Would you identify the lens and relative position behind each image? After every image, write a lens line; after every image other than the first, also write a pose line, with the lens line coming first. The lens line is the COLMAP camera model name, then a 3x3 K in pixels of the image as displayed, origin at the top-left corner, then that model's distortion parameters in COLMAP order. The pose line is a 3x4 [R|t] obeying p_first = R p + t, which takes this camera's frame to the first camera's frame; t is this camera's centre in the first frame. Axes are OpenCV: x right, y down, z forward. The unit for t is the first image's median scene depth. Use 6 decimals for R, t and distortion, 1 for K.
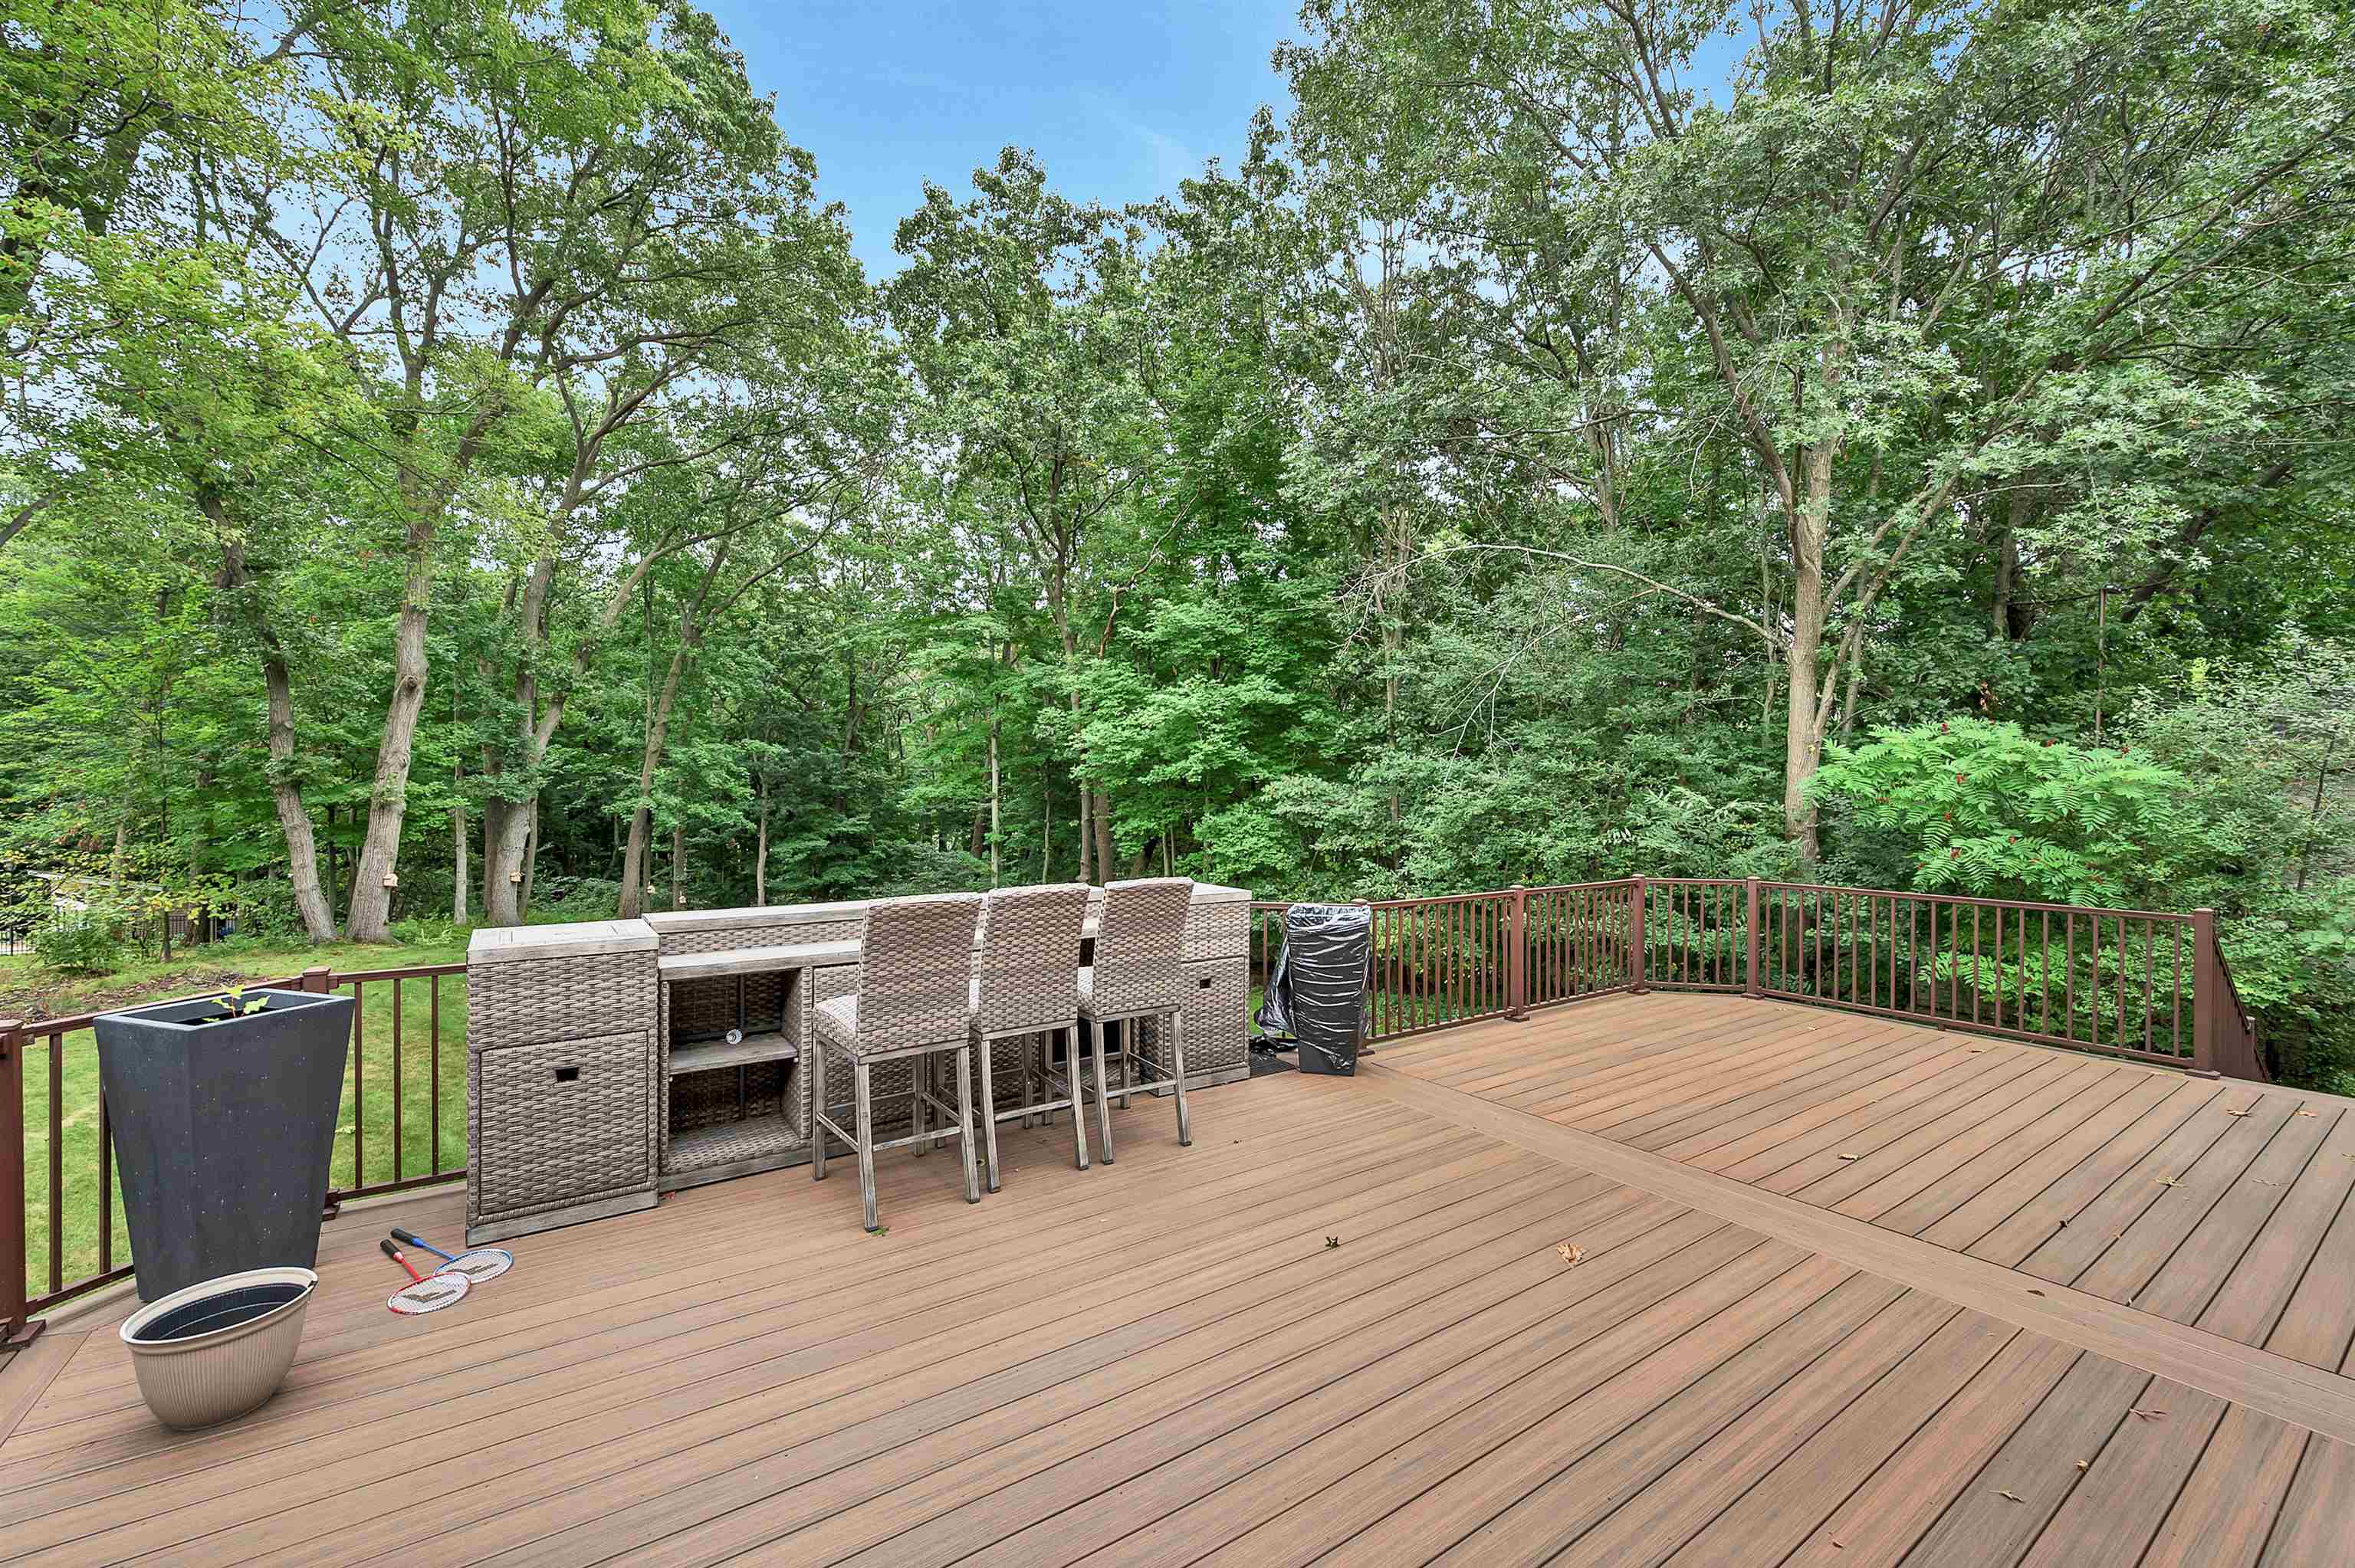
lens RADIAL K [[952.3, 0, 1173.6], [0, 952.3, 786.9], [0, 0, 1]] dist [0.000144, -0.000597]
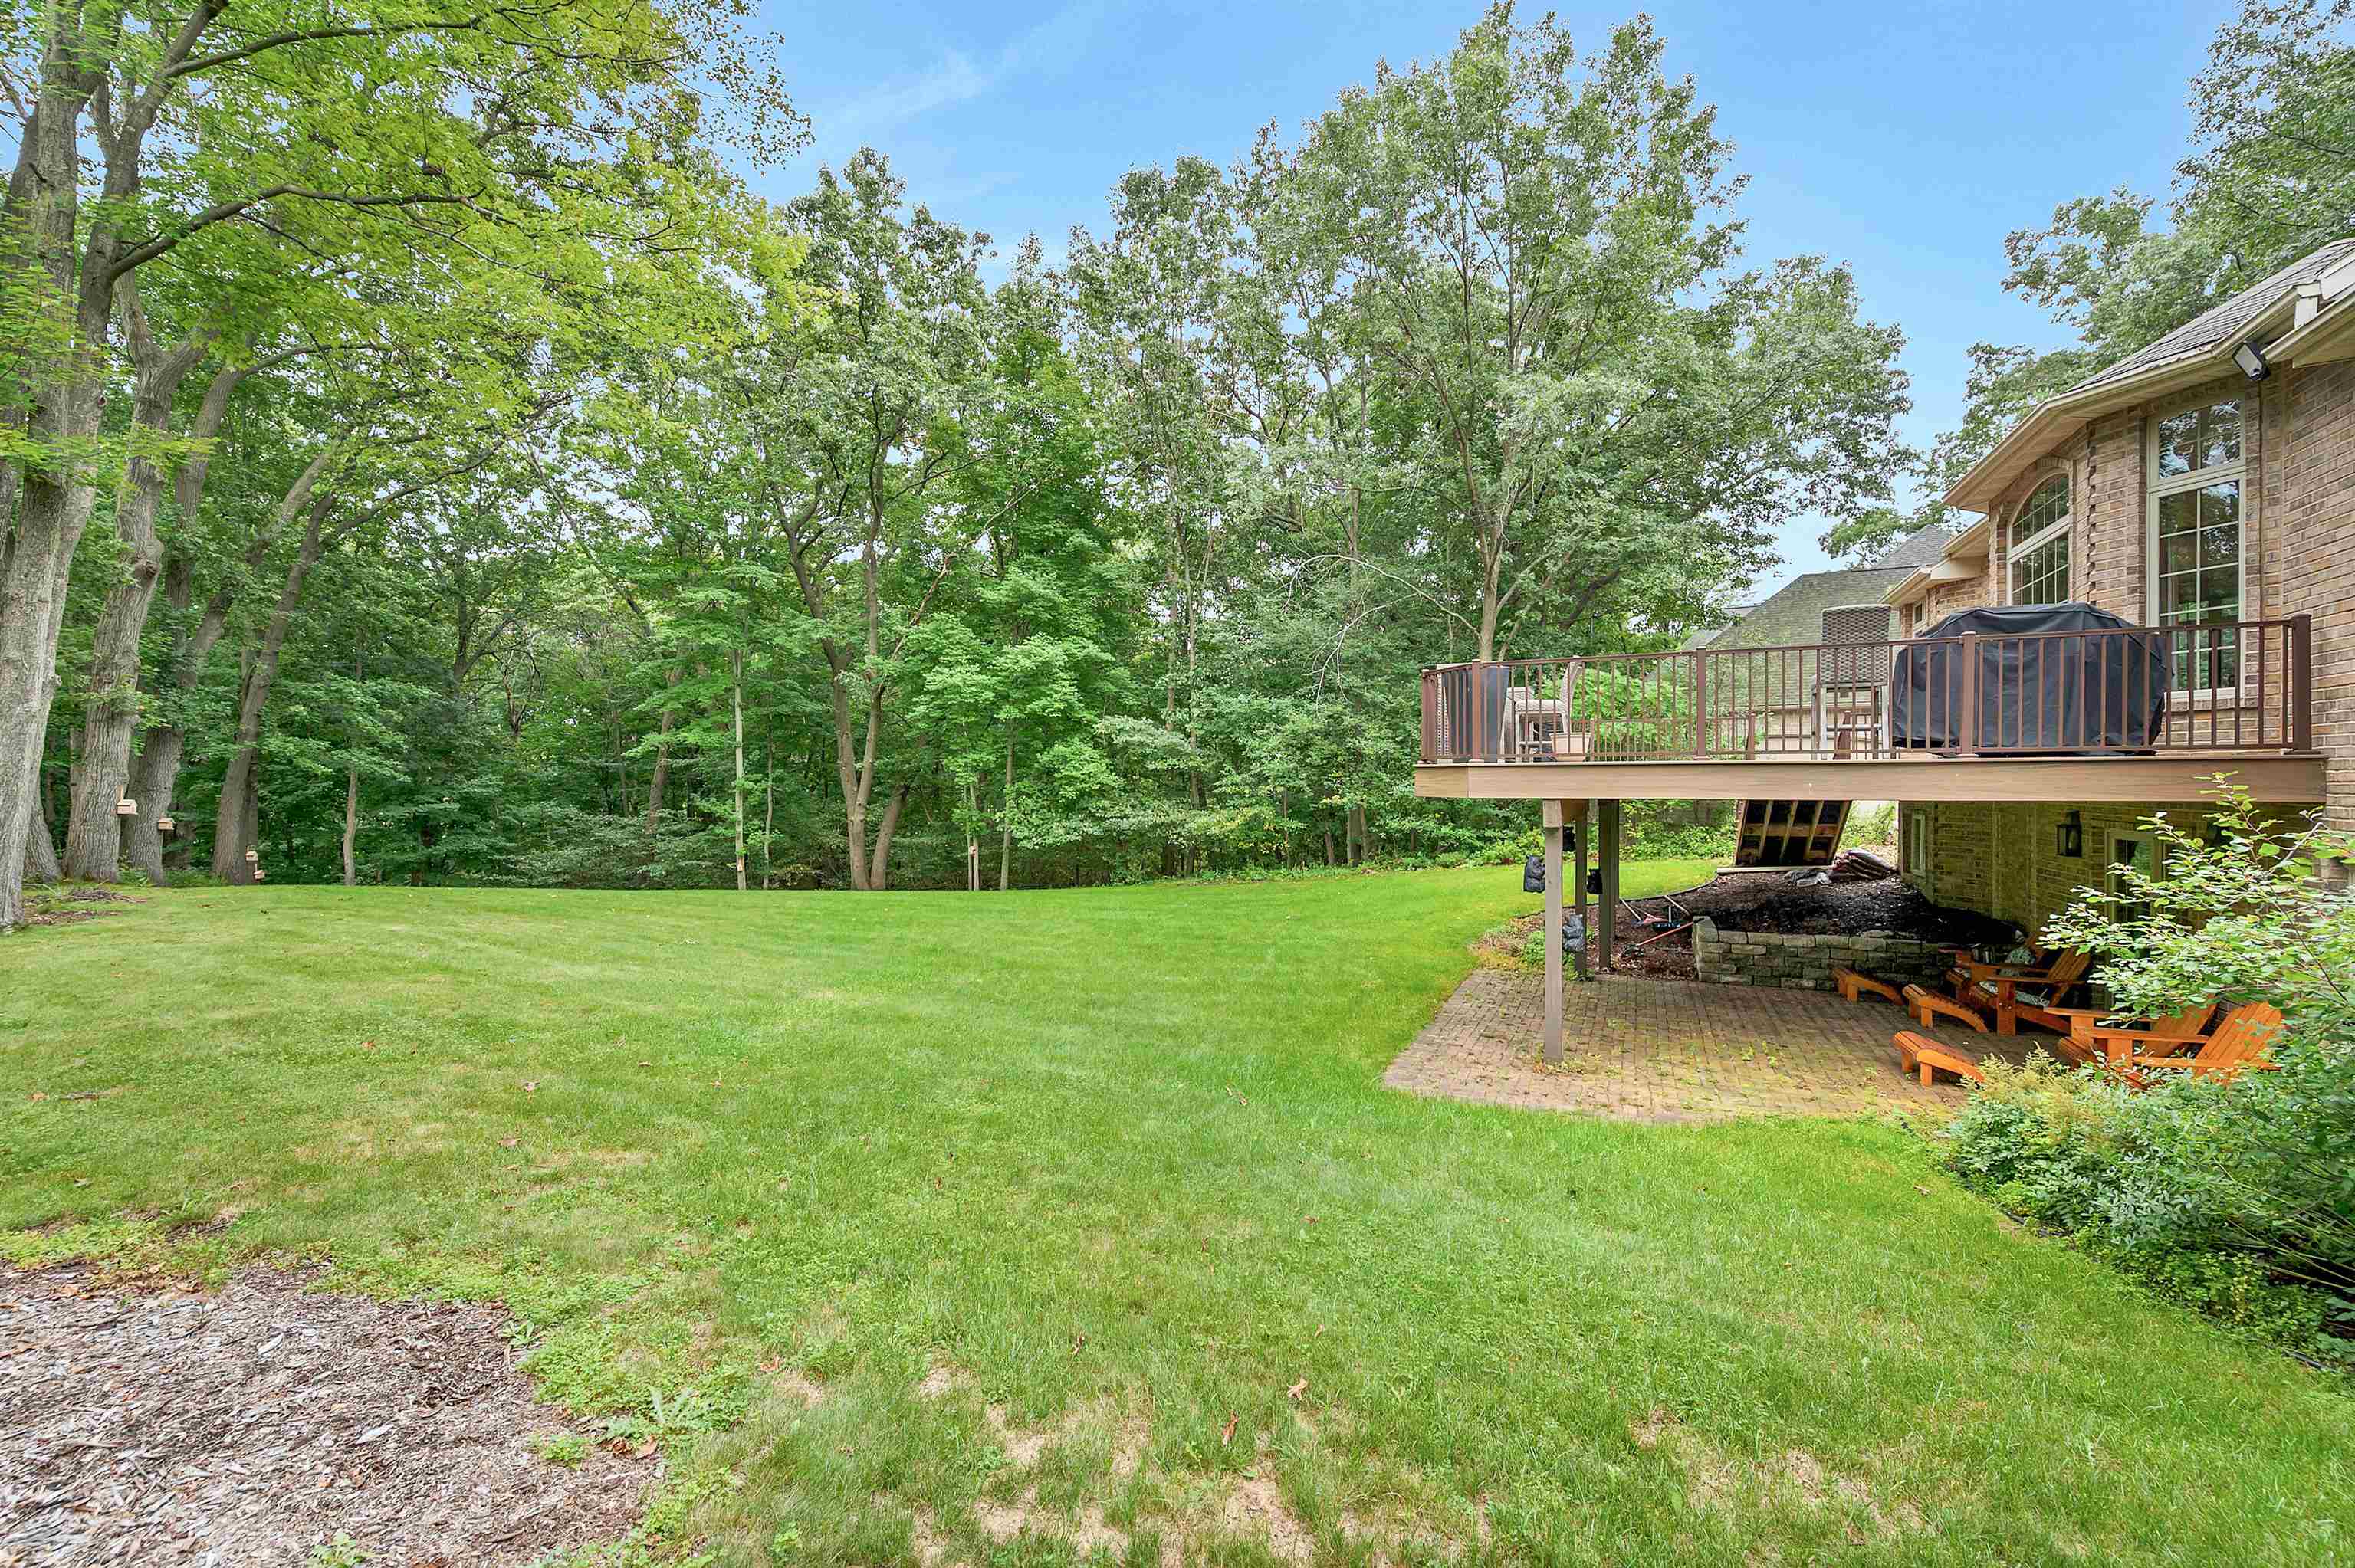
lens RADIAL K [[938.1, 0, 1171.0], [0, 938.1, 779.2], [0, 0, 1]] dist [0.001188, -0.000071]
pose [[0.870024, -0.006439, 0.492967, -0.409291], [0.005459, 0.999979, 0.003426, 0.065818], [-0.492979, -0.000289, 0.870041, -0.130856]]
